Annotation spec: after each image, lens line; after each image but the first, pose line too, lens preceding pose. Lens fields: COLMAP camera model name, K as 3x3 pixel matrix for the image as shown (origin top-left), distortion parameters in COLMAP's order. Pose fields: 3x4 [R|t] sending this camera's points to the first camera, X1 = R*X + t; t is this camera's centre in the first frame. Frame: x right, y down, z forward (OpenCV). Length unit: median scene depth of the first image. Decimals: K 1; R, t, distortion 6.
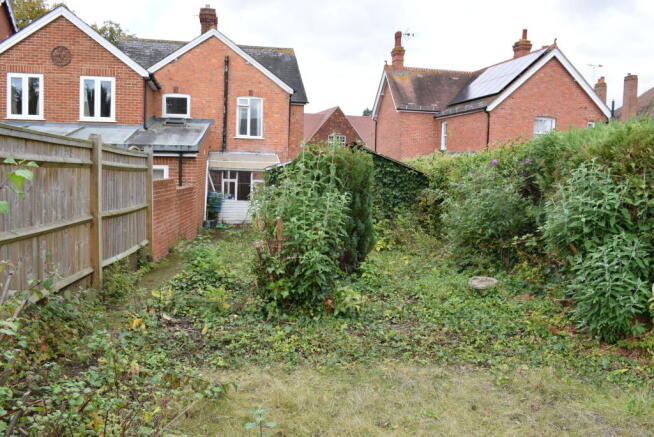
lens RADIAL K [[563.5, 0, 327.0], [0, 563.5, 218.5], [0, 0, 1]] dist [-0.010995, -0.007028]
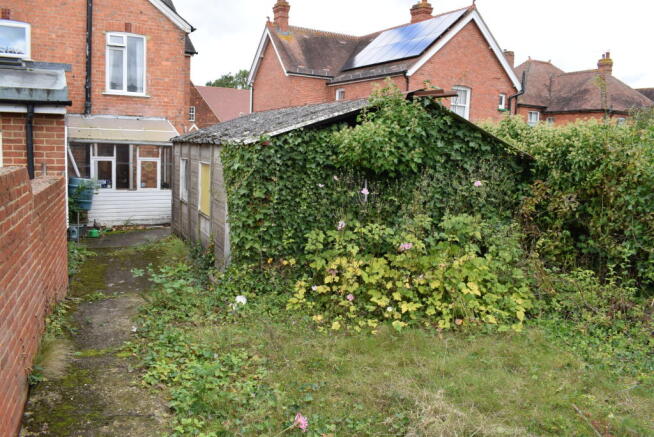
lens RADIAL K [[531.1, 0, 327.0], [0, 531.1, 218.5], [0, 0, 1]] dist [-0.064715, 0.003024]
pose [[0.956232, -0.031308, 0.290931, -0.093070], [0.014770, 0.998157, 0.058868, -0.027508], [-0.292238, -0.051995, 0.954931, 0.314819]]
